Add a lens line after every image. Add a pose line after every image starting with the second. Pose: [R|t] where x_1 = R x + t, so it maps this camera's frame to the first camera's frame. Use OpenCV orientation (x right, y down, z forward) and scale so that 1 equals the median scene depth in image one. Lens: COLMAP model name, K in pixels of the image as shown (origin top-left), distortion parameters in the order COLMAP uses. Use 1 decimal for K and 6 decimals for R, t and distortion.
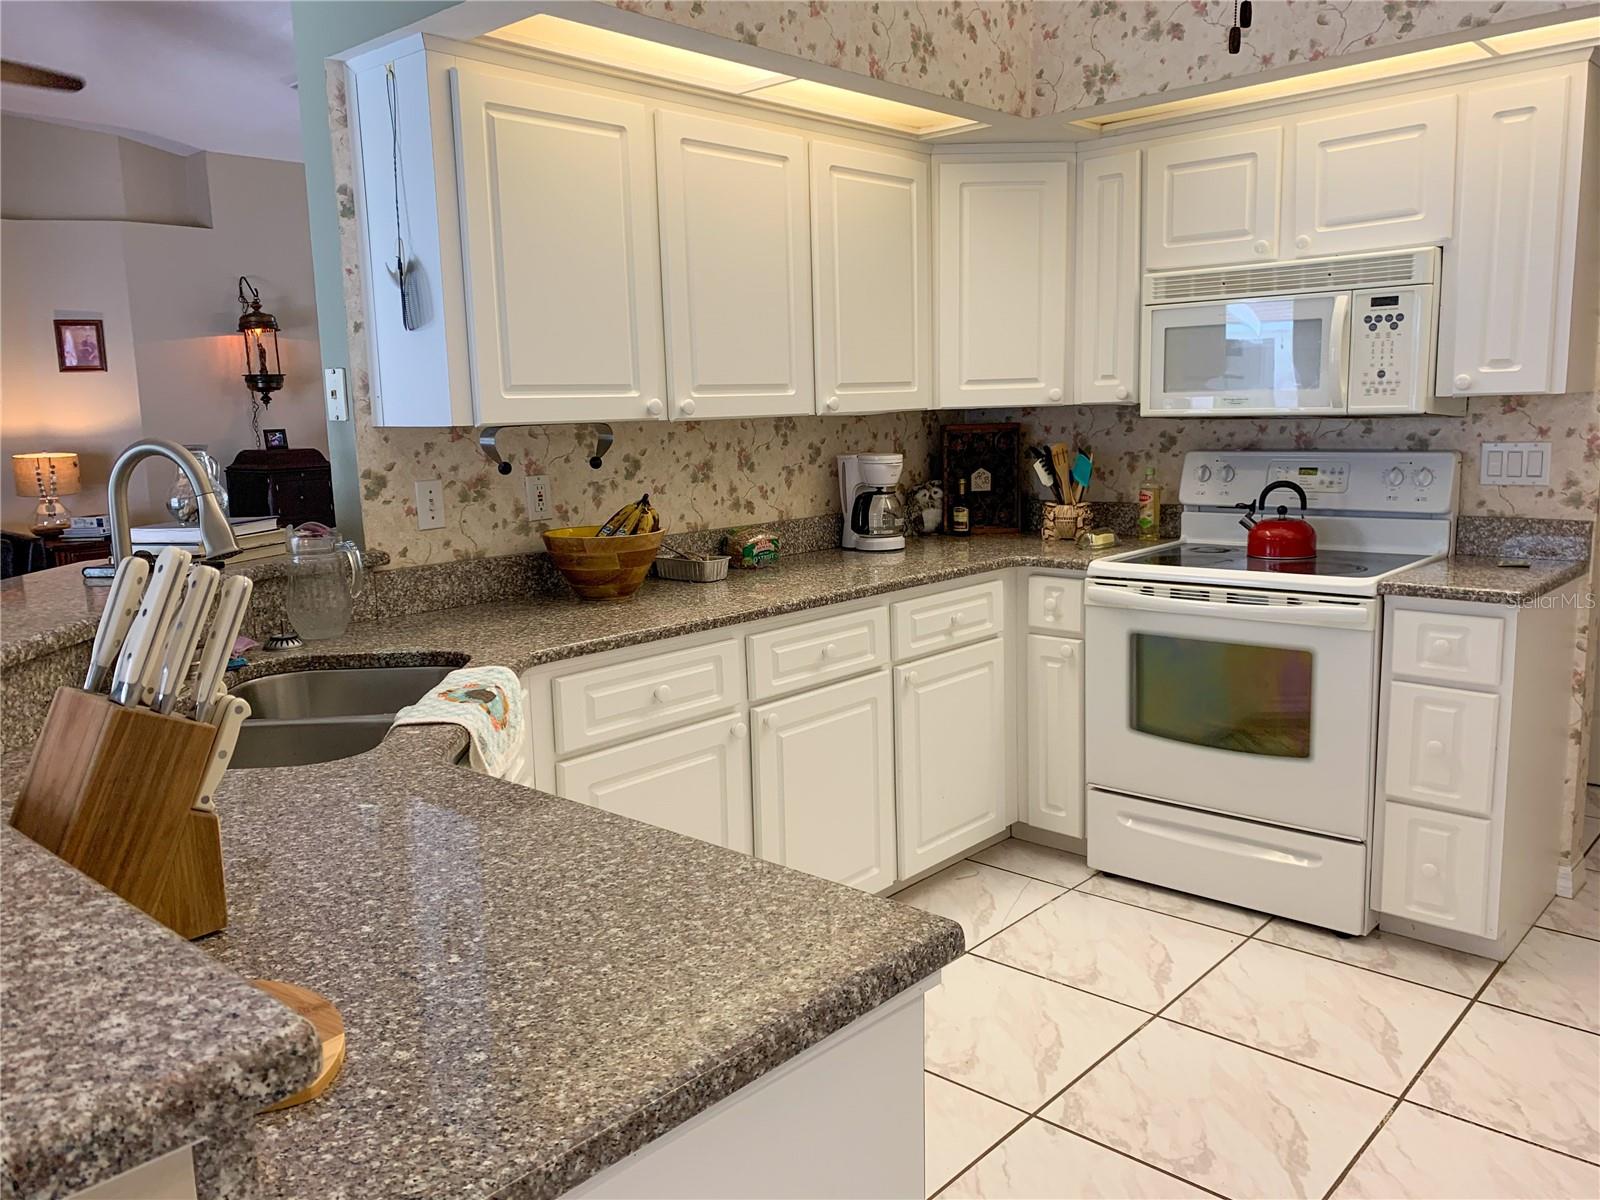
lens RADIAL K [[1226.5, 0, 800.0], [0, 1226.5, 600.0], [0, 0, 1]] dist [0.000936, 0.000482]
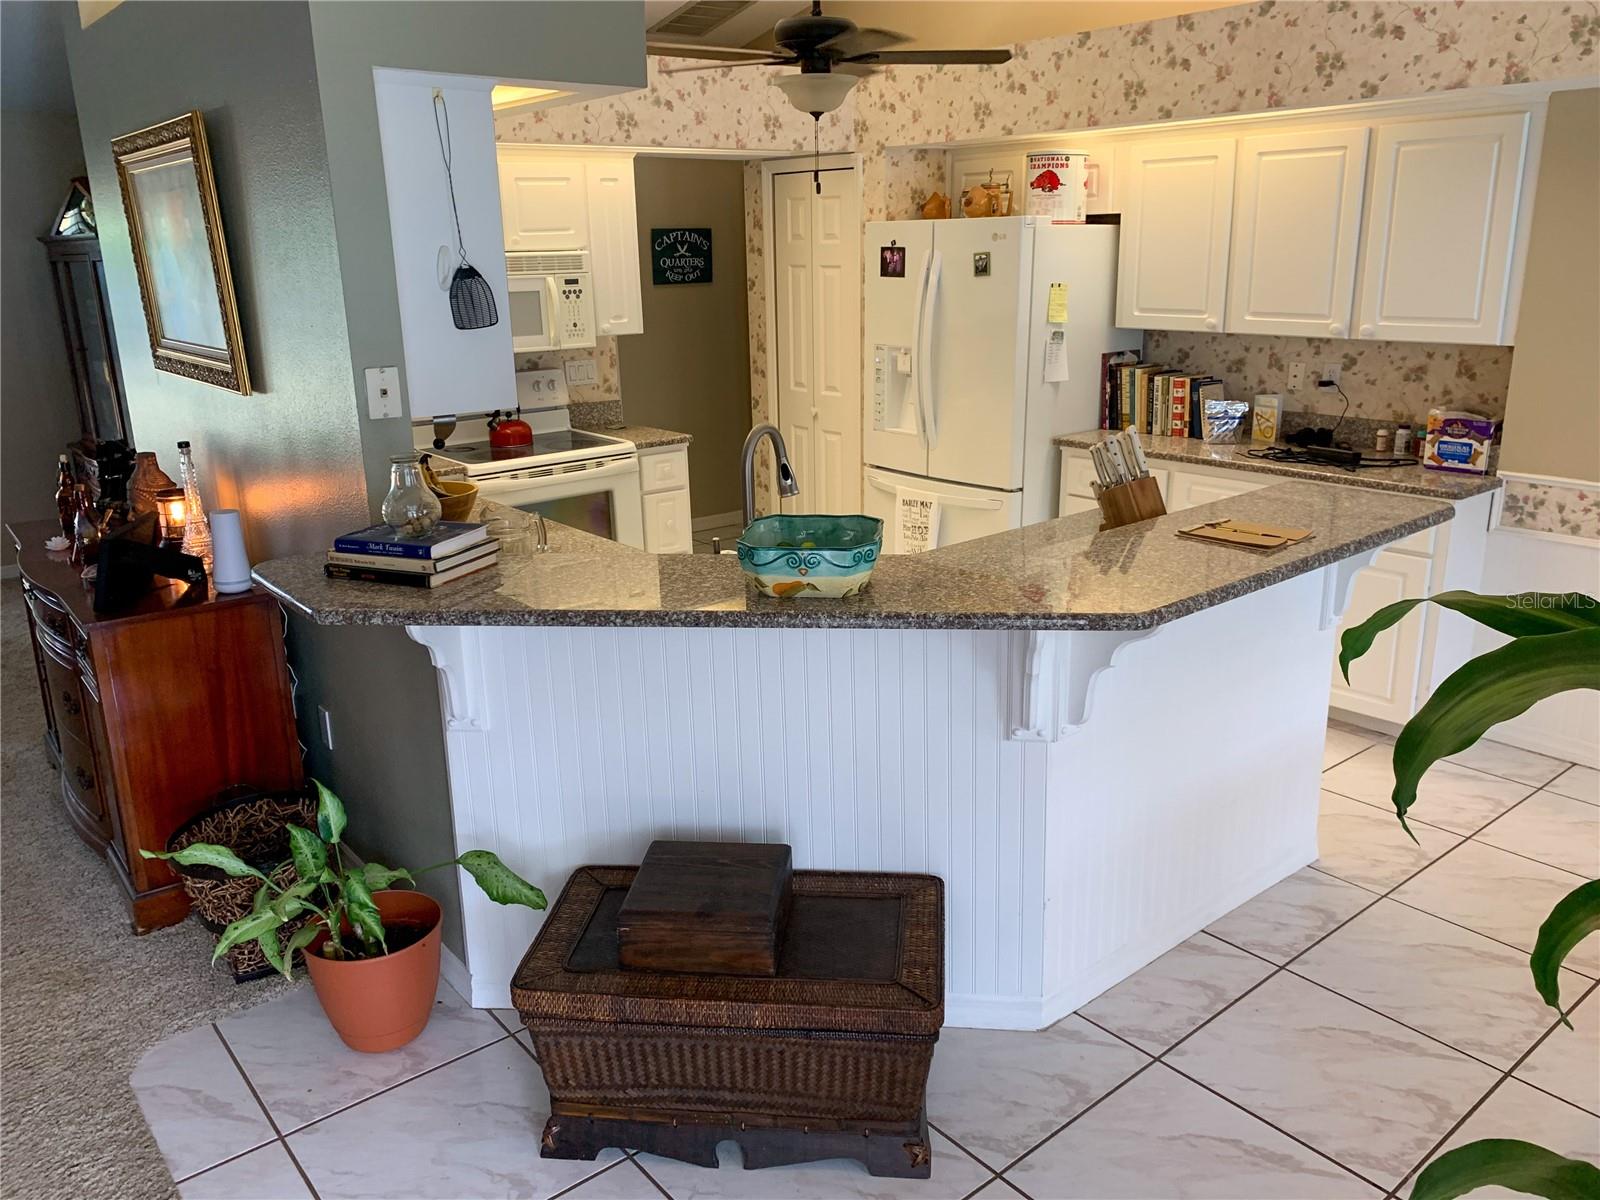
lens RADIAL K [[1226.5, 0, 800.0], [0, 1226.5, 600.0], [0, 0, 1]] dist [0.000936, 0.000482]
pose [[0.143116, -0.253158, 0.956781, -1.193388], [0.164583, 0.959359, 0.229221, -0.156952], [-0.975925, 0.124665, 0.178965, 0.441561]]
